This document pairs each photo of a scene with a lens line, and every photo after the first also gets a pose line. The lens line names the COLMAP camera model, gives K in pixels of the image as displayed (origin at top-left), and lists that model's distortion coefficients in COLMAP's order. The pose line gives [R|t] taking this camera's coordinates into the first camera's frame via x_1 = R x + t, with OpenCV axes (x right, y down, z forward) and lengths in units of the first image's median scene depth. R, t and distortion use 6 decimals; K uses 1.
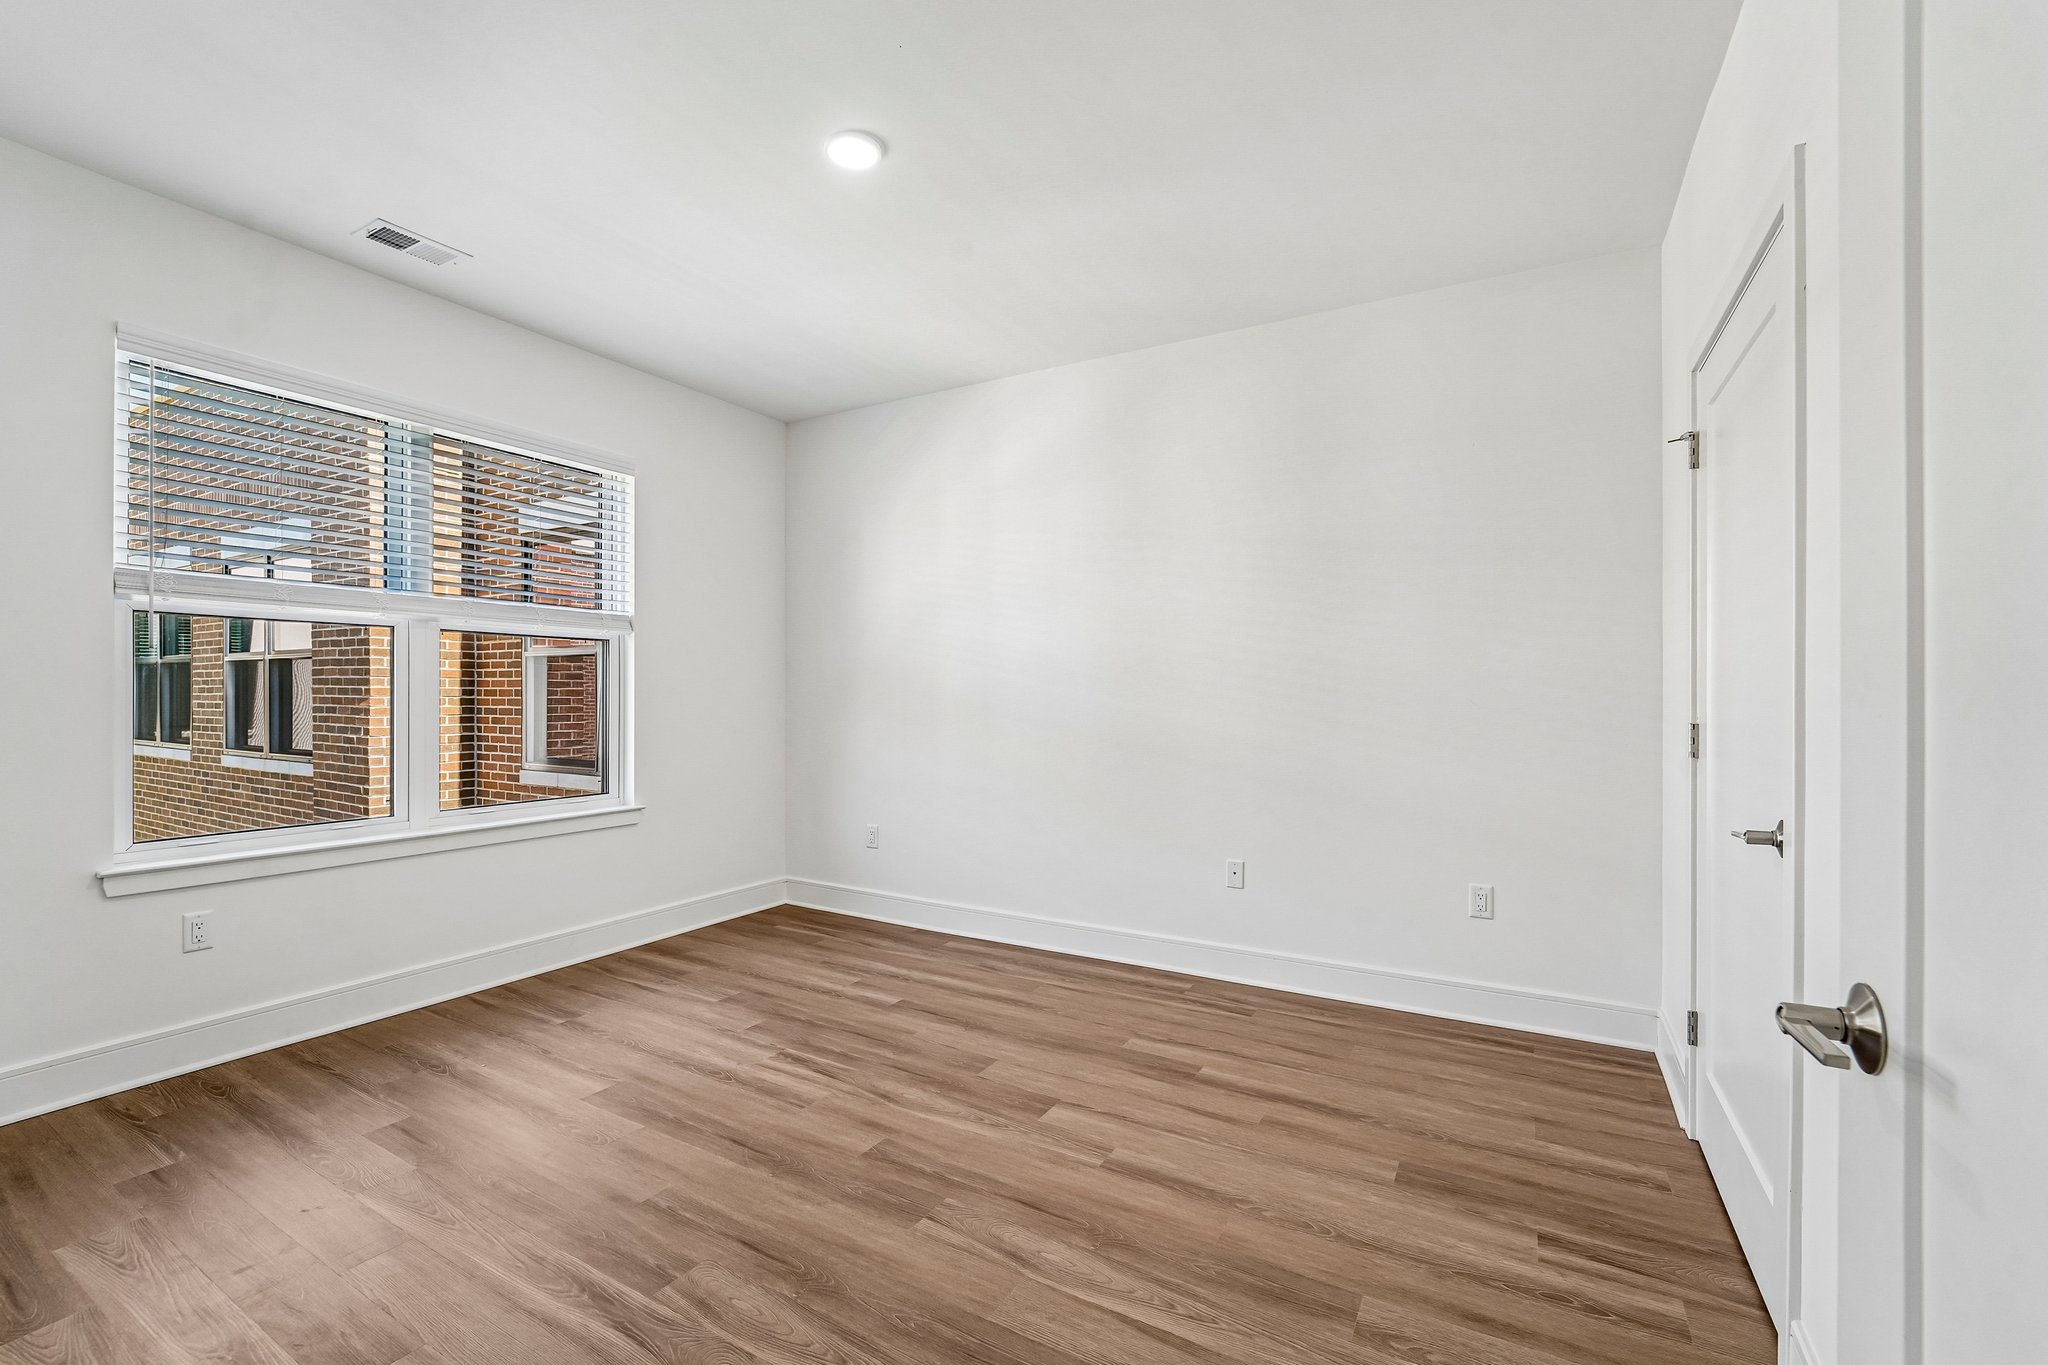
lens RADIAL K [[873.5, 0, 1021.3], [0, 873.5, 691.9], [0, 0, 1]] dist [-0.014412, -0.002201]
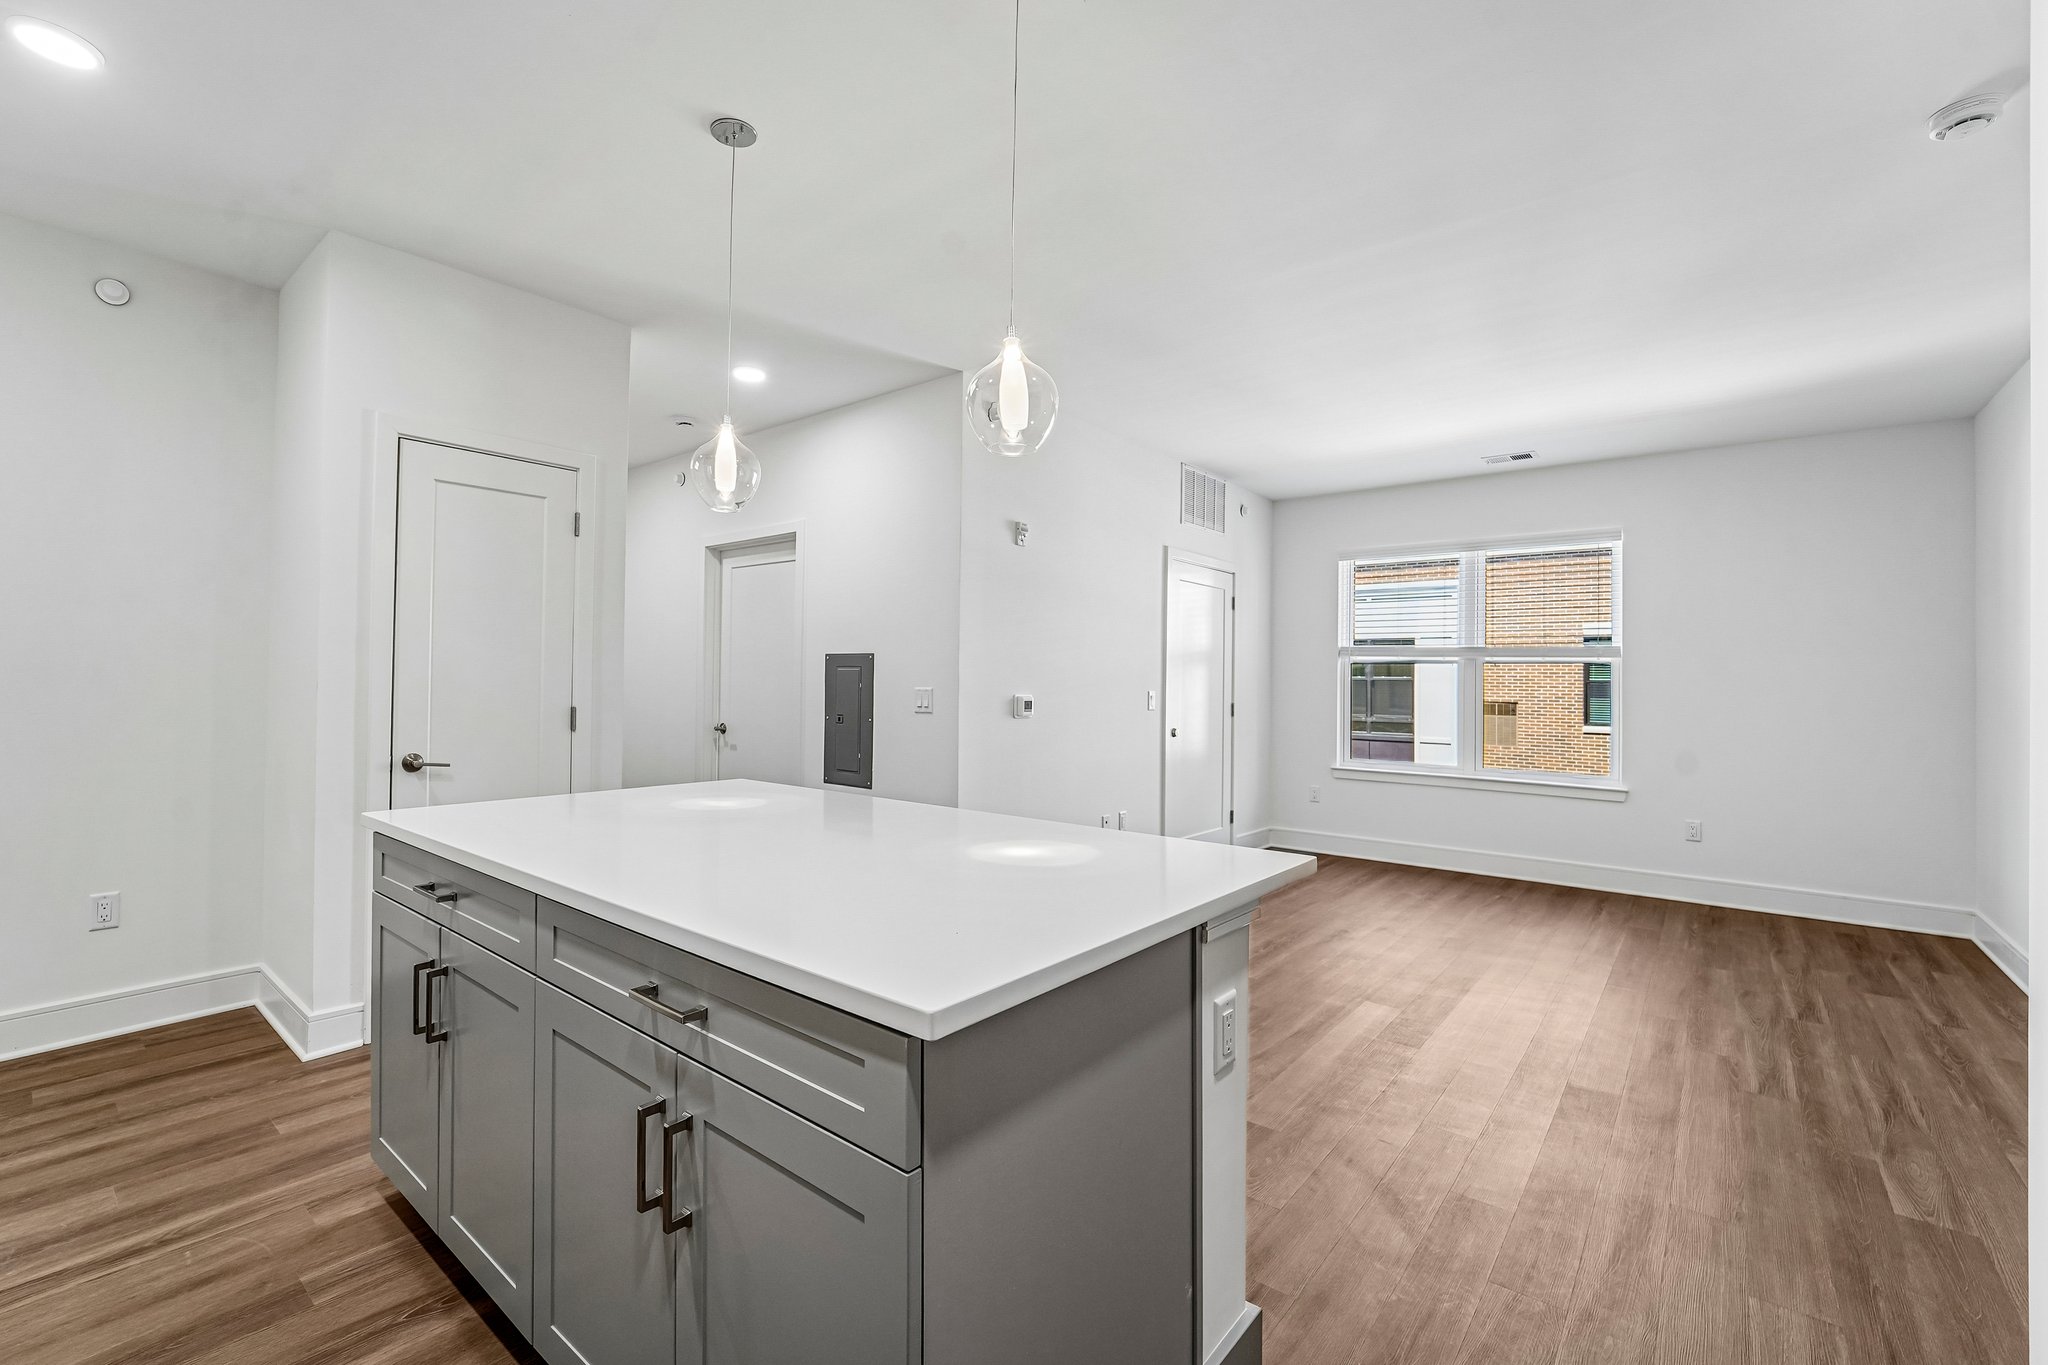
lens RADIAL K [[873.5, 0, 1007.2], [0, 873.5, 688.5], [0, 0, 1]] dist [-0.014412, -0.002201]
pose [[-0.170937, -0.002868, -0.985278, 1.437846], [-0.022283, 0.999751, 0.000956, -0.003061], [0.985030, 0.022119, -0.170958, 0.414845]]
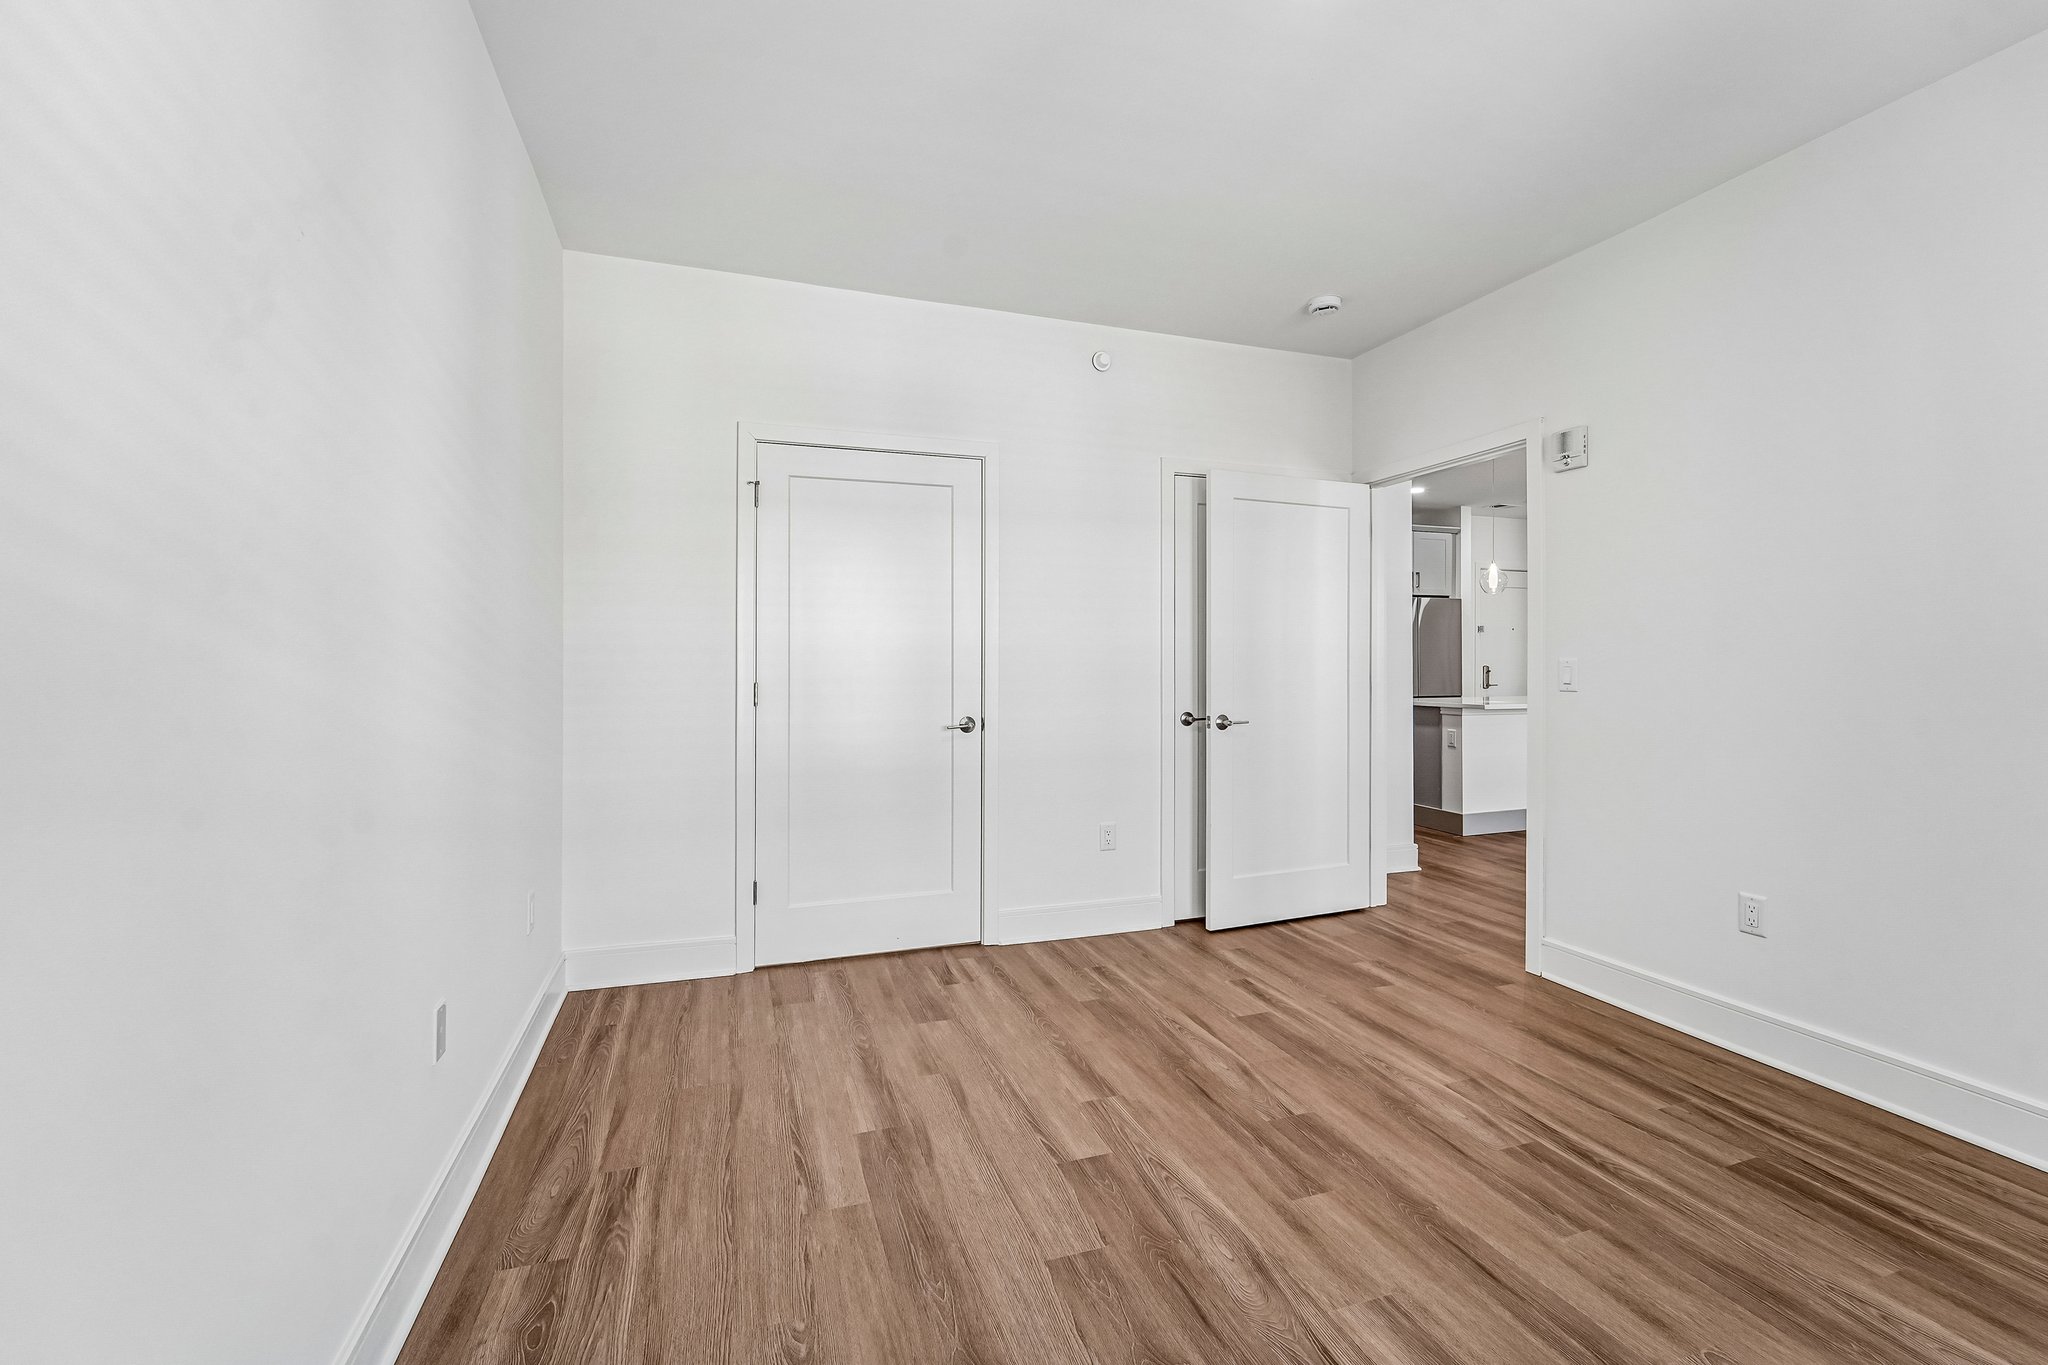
lens RADIAL K [[873.5, 0, 1017.9], [0, 873.5, 674.2], [0, 0, 1]] dist [-0.014412, -0.002201]
pose [[-0.755746, -0.012561, 0.654744, -0.397388], [-0.003465, 0.999879, 0.015183, 0.000923], [-0.654855, 0.009206, -0.755698, 1.440271]]
